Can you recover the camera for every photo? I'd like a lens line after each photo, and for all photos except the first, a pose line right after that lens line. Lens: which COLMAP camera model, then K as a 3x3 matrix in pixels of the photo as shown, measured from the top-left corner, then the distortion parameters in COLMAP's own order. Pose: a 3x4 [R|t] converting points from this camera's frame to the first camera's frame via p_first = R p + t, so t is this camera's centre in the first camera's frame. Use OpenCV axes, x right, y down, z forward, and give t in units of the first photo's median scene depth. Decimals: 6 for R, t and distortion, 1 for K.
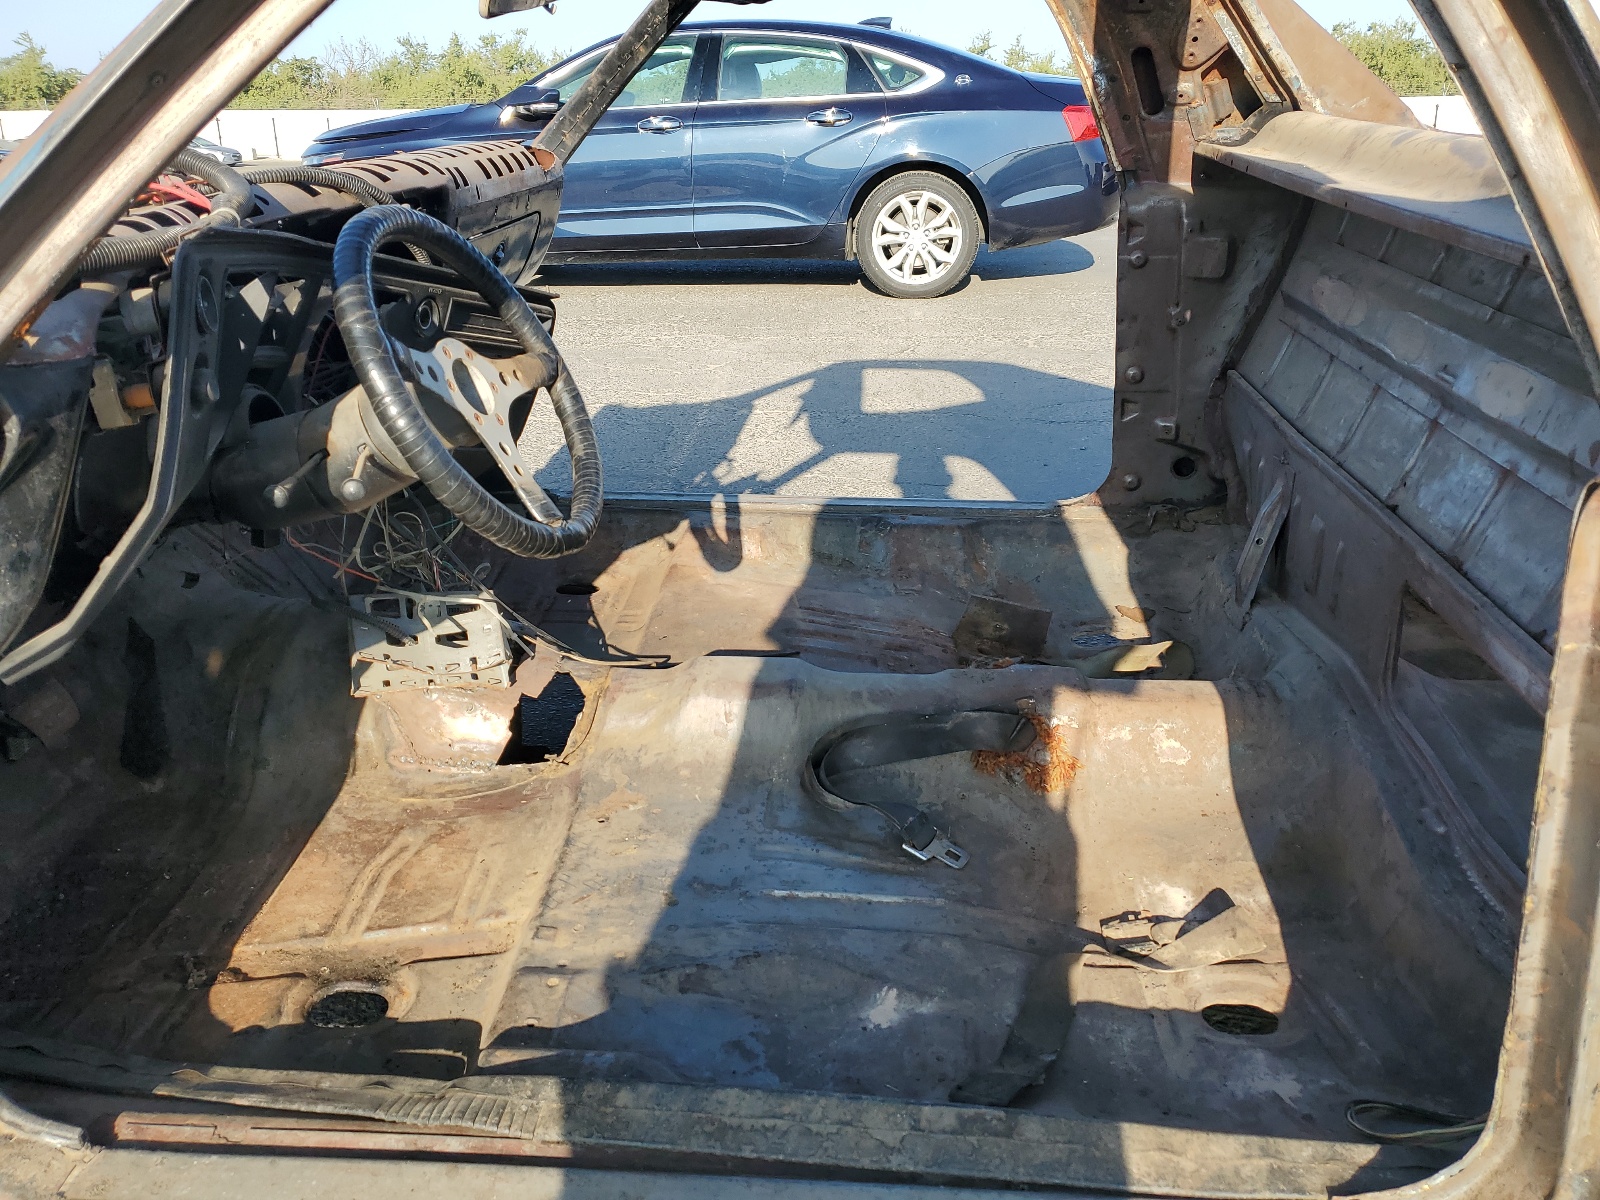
lens RADIAL K [[1243.6, 0, 802.9], [0, 1243.6, 605.8], [0, 0, 1]] dist [0.045774, 0.000570]
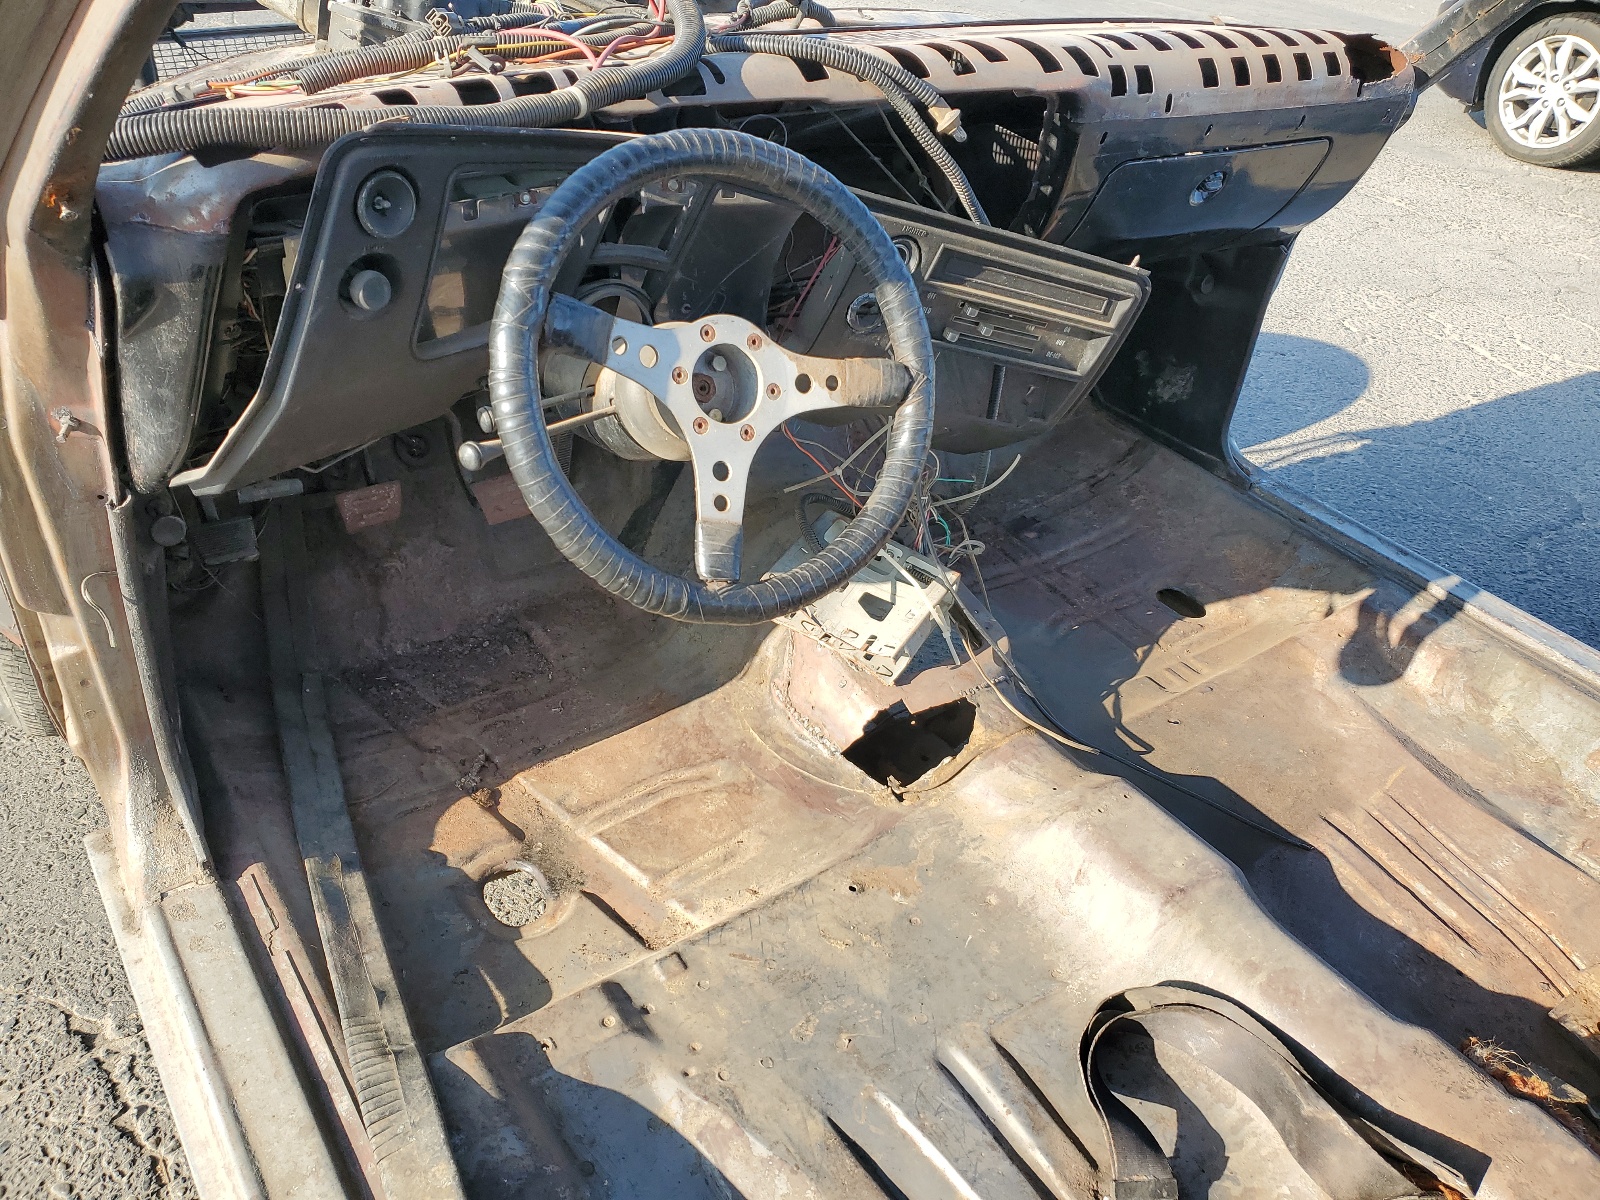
lens RADIAL K [[1243.6, 0, 787.7], [0, 1243.6, 589.7], [0, 0, 1]] dist [0.045774, 0.000570]
pose [[0.618859, 0.483268, -0.619246, 0.217760], [-0.392738, 0.873099, 0.288887, -0.211983], [0.680273, 0.064421, 0.730122, 0.322558]]
